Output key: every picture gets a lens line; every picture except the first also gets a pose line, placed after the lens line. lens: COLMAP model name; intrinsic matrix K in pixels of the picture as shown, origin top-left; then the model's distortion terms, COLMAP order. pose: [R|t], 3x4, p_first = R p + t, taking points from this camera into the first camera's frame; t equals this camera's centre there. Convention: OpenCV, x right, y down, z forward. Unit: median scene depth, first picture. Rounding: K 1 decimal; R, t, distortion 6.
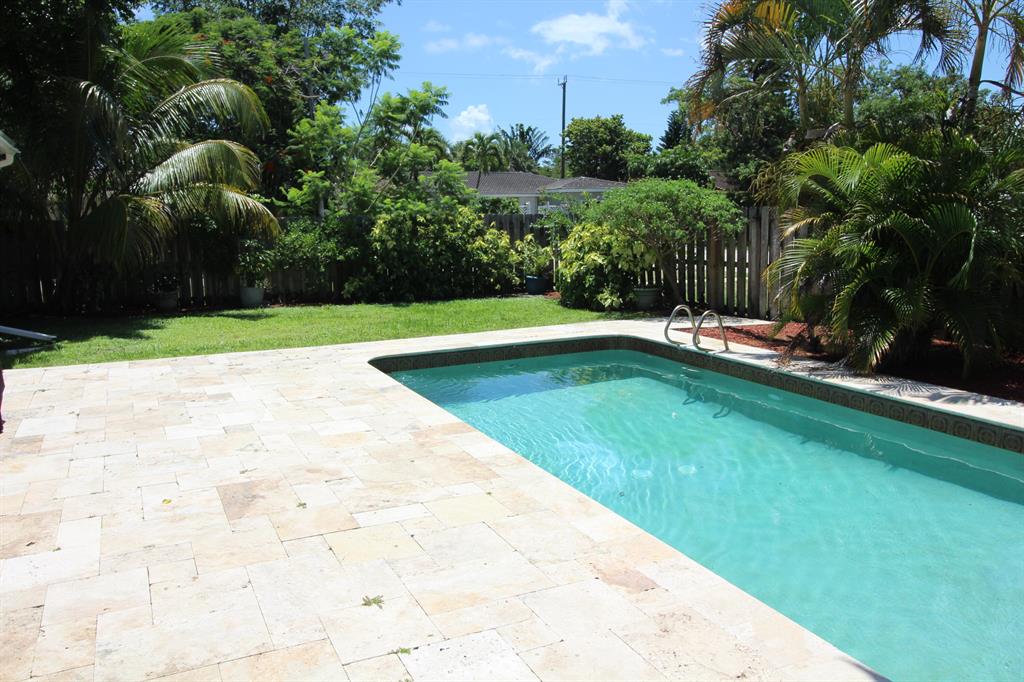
lens RADIAL K [[819.6, 0, 512.0], [0, 819.6, 341.0], [0, 0, 1]] dist [0.024611, 0.000822]
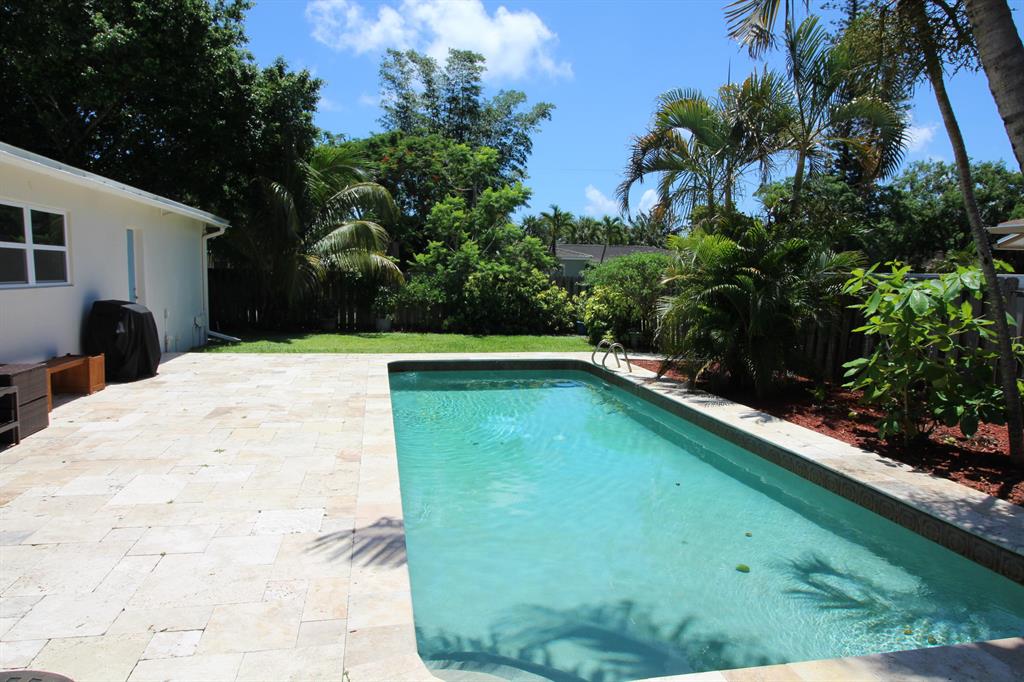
lens RADIAL K [[661.6, 0, 512.0], [0, 661.6, 341.0], [0, 0, 1]] dist [0.024766, -0.000250]
pose [[0.967162, 0.059962, -0.246985, 0.200800], [-0.074055, 0.996090, -0.048166, 0.015302], [0.243131, 0.064874, 0.967822, -0.095804]]
